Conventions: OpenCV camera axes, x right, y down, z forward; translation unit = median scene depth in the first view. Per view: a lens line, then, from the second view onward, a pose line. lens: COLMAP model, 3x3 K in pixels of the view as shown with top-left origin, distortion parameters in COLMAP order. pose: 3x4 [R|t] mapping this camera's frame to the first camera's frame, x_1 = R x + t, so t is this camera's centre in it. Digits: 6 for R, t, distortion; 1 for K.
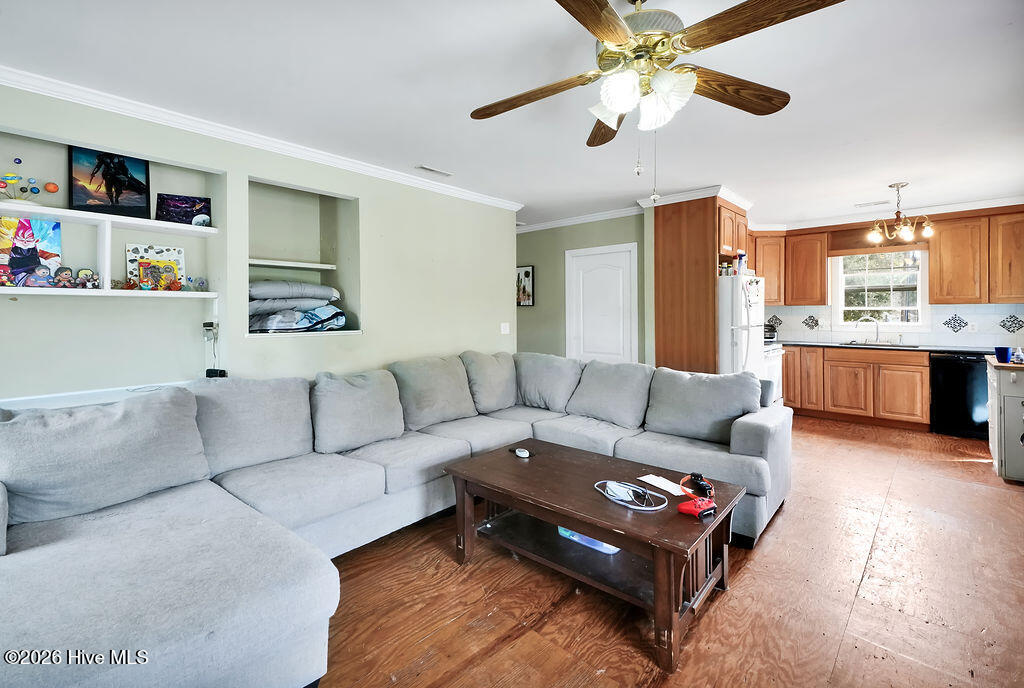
lens RADIAL K [[464.6, 0, 493.8], [0, 464.6, 311.4], [0, 0, 1]] dist [0.015099, -0.000080]
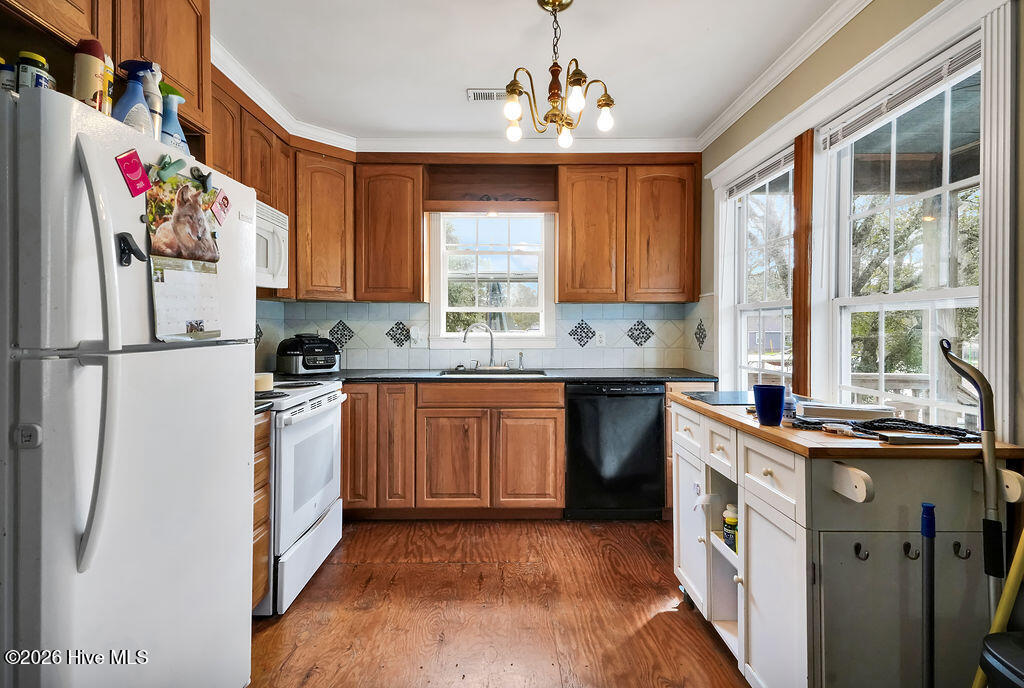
lens RADIAL K [[509.6, 0, 505.8], [0, 509.6, 328.2], [0, 0, 1]] dist [0.043586, -0.000494]
pose [[0.722002, 0.001452, 0.691890, 0.418495], [-0.003188, 0.999994, 0.001228, 0.018123], [-0.691884, -0.003092, 0.722002, 0.569461]]
